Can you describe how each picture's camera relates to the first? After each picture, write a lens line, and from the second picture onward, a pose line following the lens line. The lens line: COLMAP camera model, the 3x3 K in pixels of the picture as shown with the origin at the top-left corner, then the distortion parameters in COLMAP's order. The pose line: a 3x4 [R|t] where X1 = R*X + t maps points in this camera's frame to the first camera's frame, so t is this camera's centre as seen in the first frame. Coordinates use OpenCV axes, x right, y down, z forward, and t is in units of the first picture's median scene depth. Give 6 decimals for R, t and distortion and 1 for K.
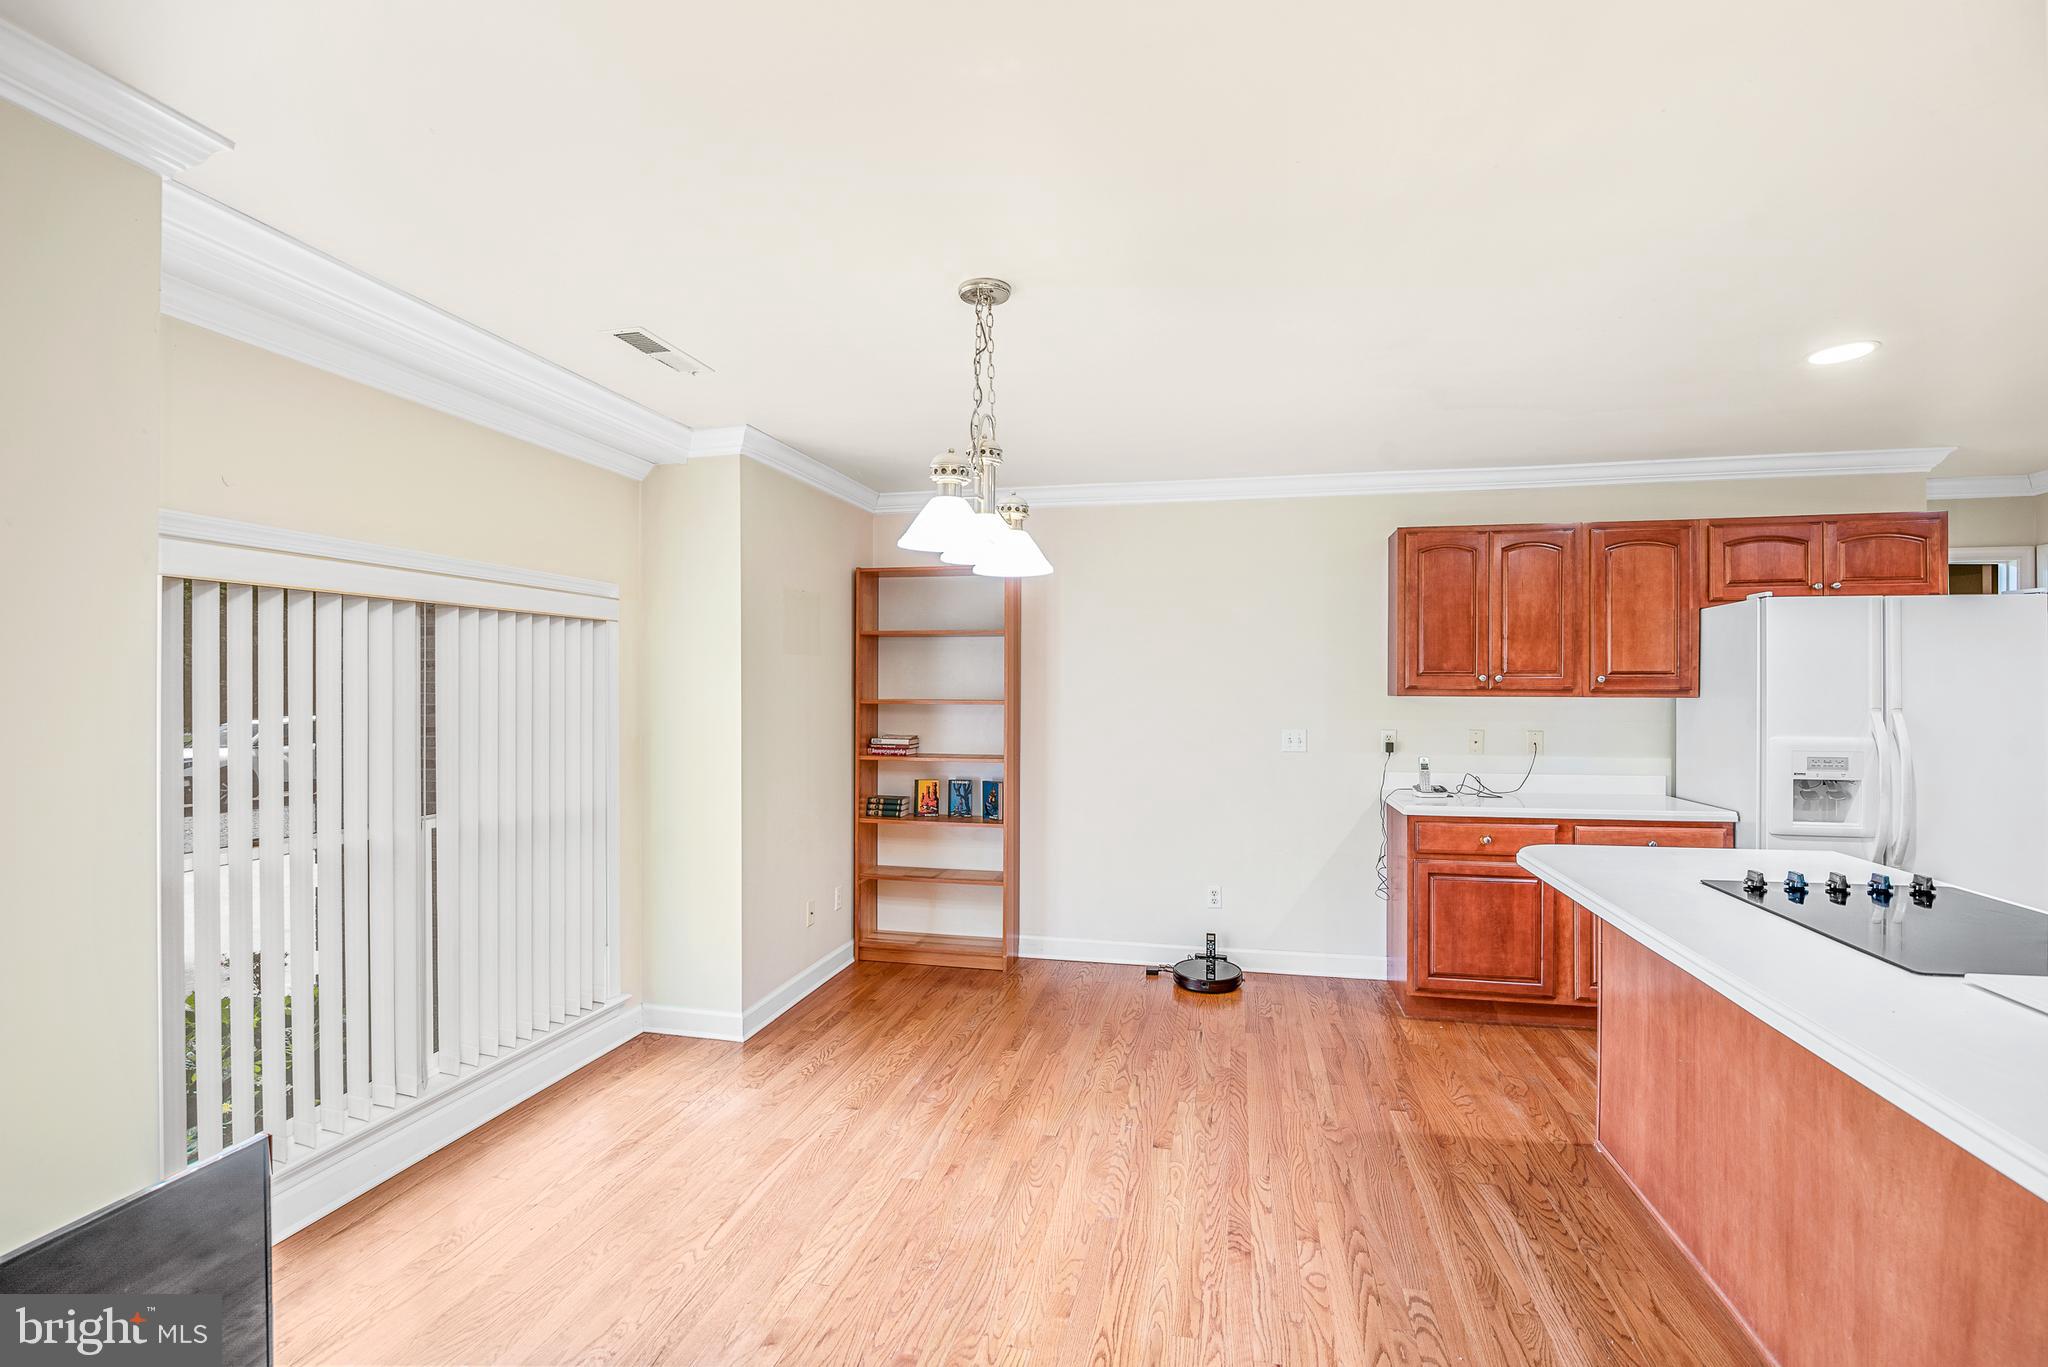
lens RADIAL K [[946.6, 0, 1022.2], [0, 946.6, 693.0], [0, 0, 1]] dist [-0.019827, 0.001231]
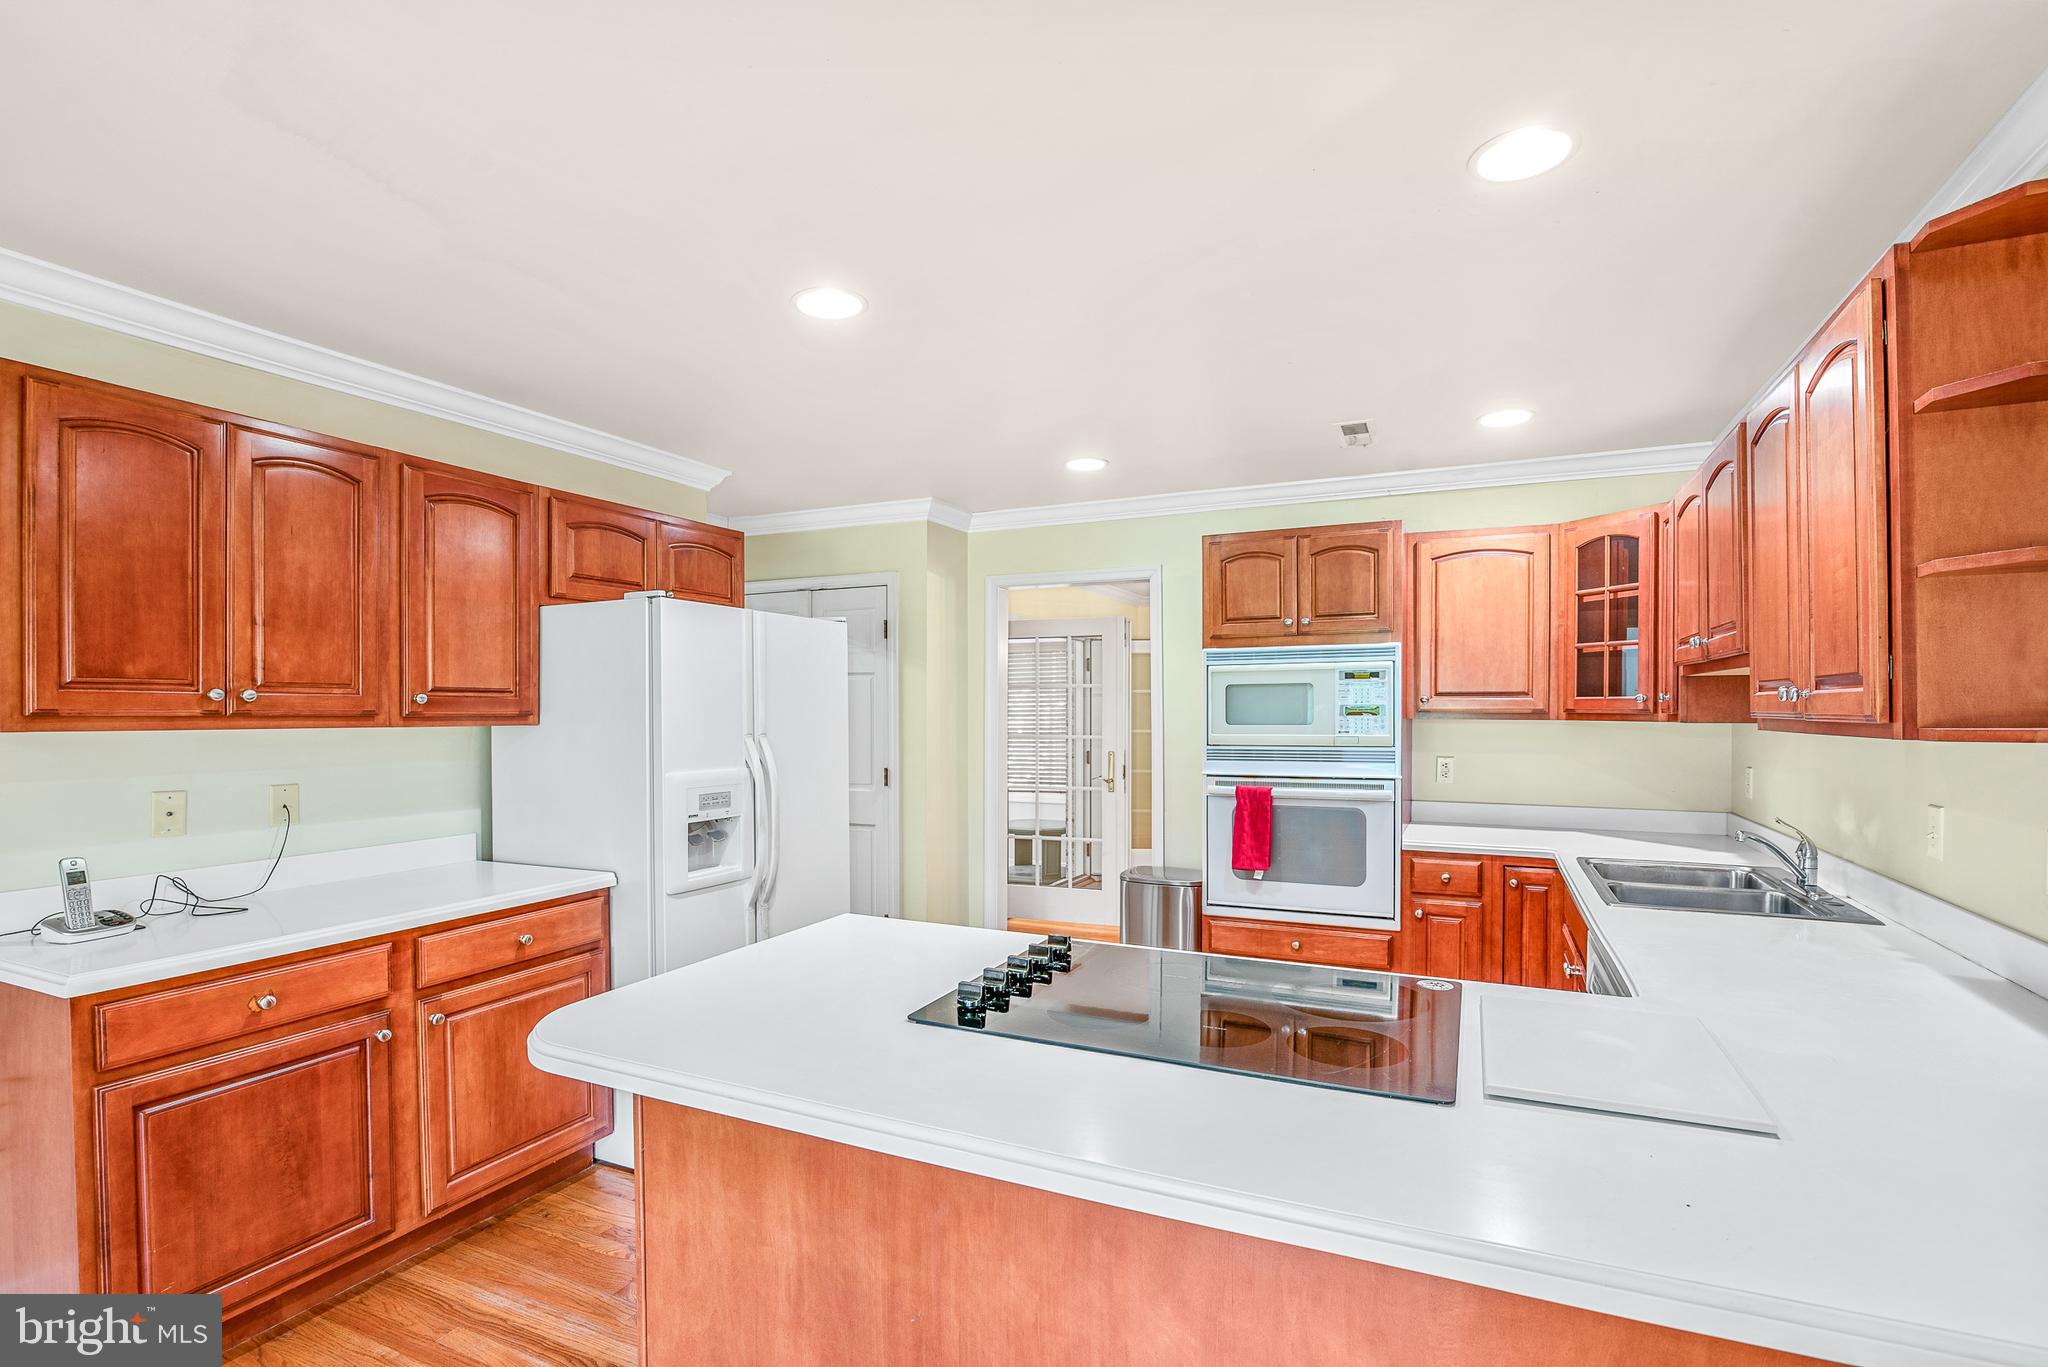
lens RADIAL K [[946.6, 0, 1057.3], [0, 946.6, 720.3], [0, 0, 1]] dist [-0.019827, 0.001231]
pose [[0.195322, -0.012004, 0.980666, 0.068473], [0.004562, 0.999925, 0.011331, -0.005369], [-0.980728, 0.002260, 0.195363, 0.452516]]
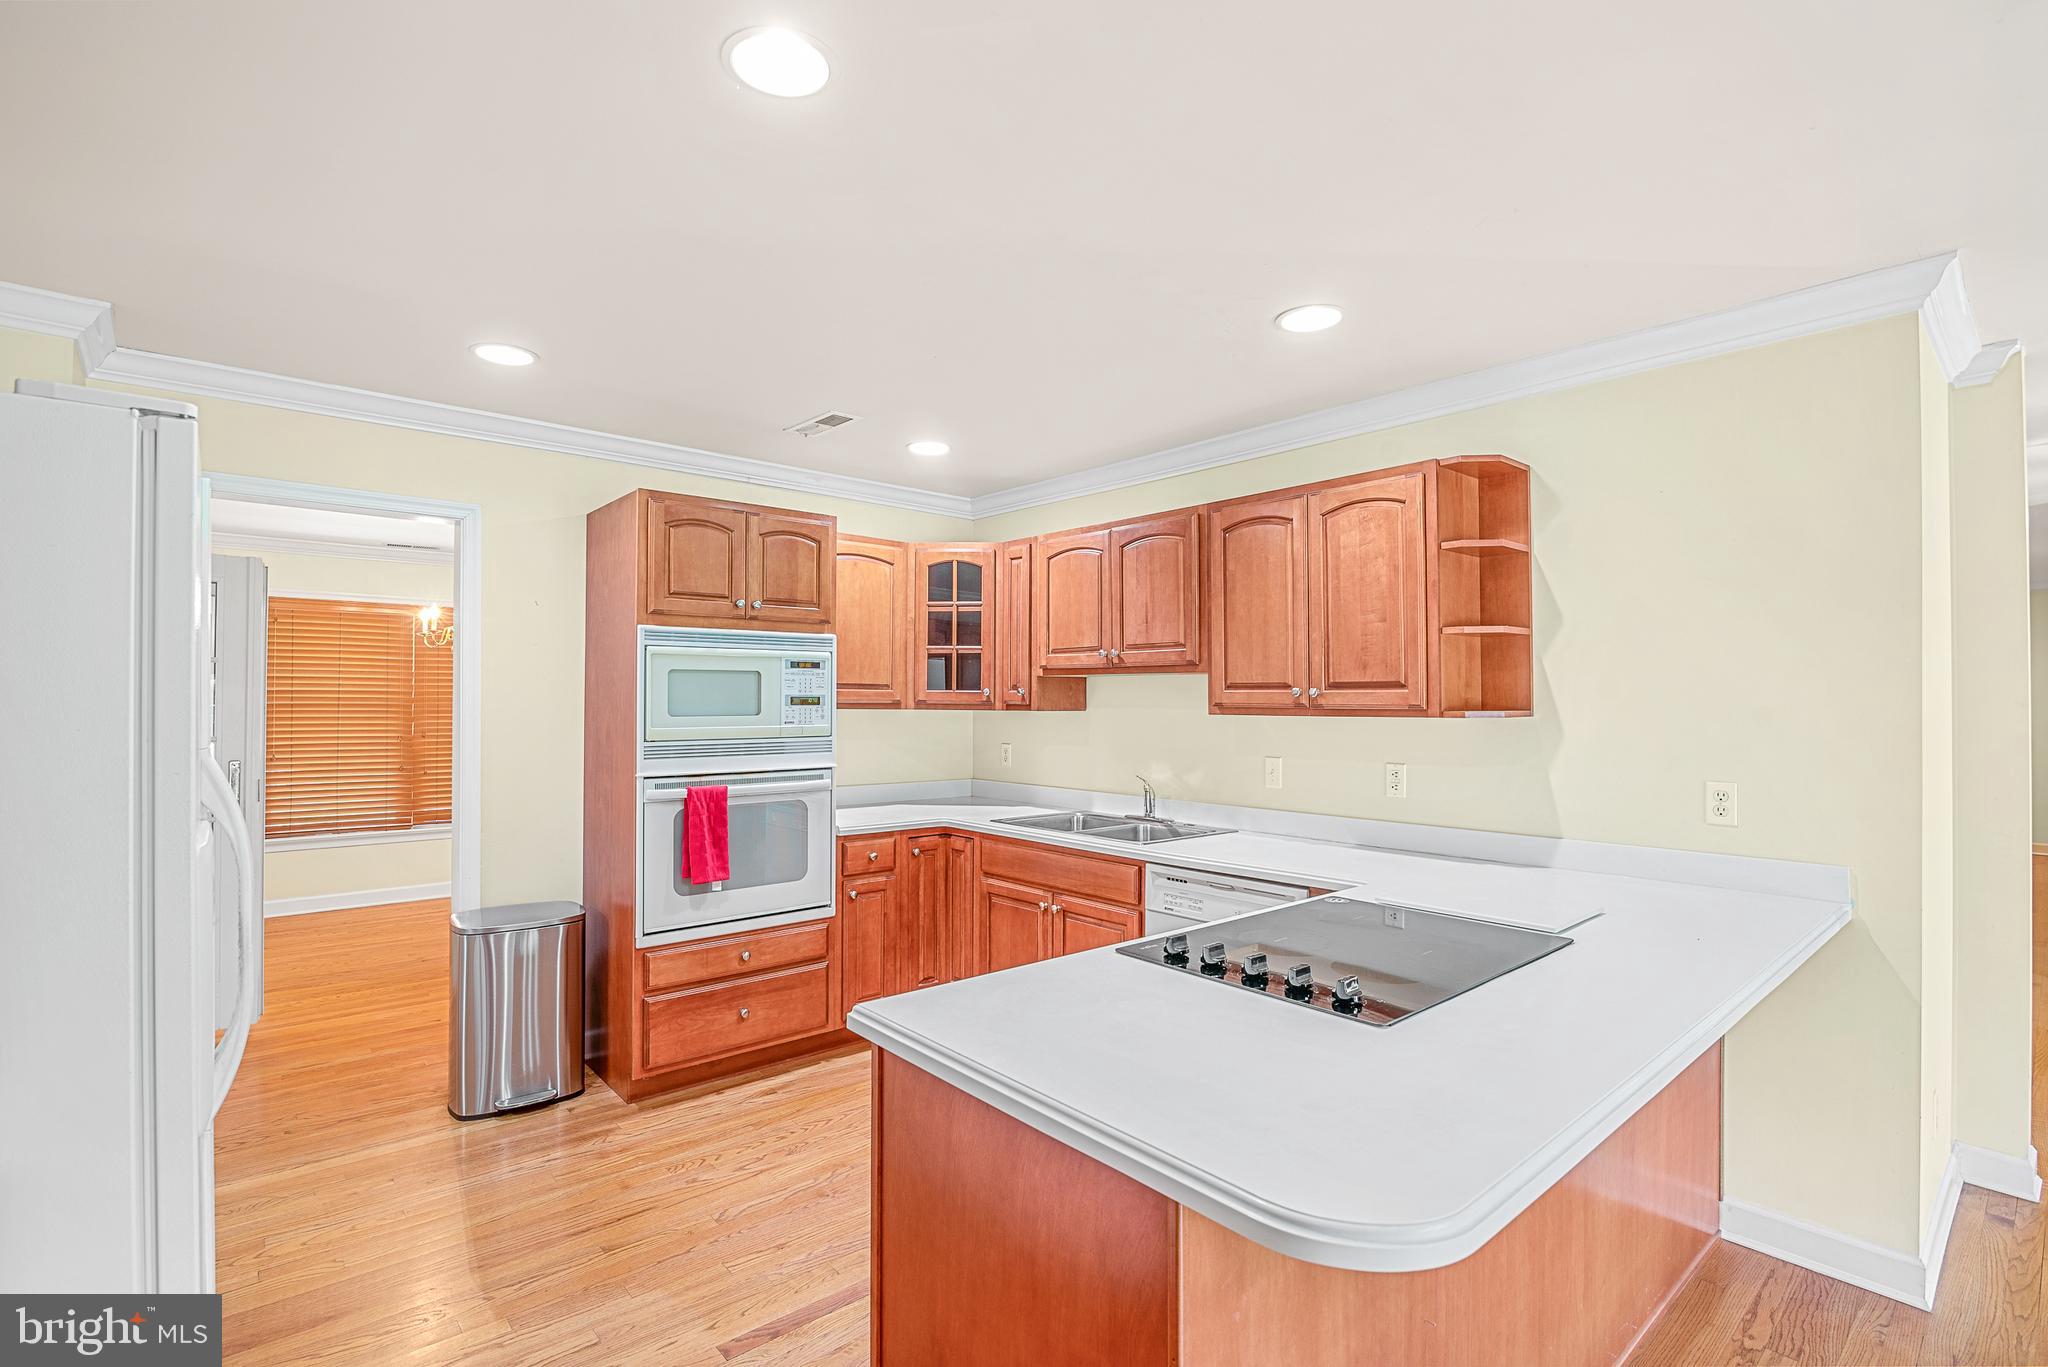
lens RADIAL K [[946.6, 0, 1014.7], [0, 946.6, 687.3], [0, 0, 1]] dist [-0.019827, 0.001231]
pose [[-0.800519, 0.005047, 0.599286, 0.257081], [-0.003354, 0.999911, -0.012902, -0.005024], [-0.599298, -0.012338, -0.800431, 0.824199]]
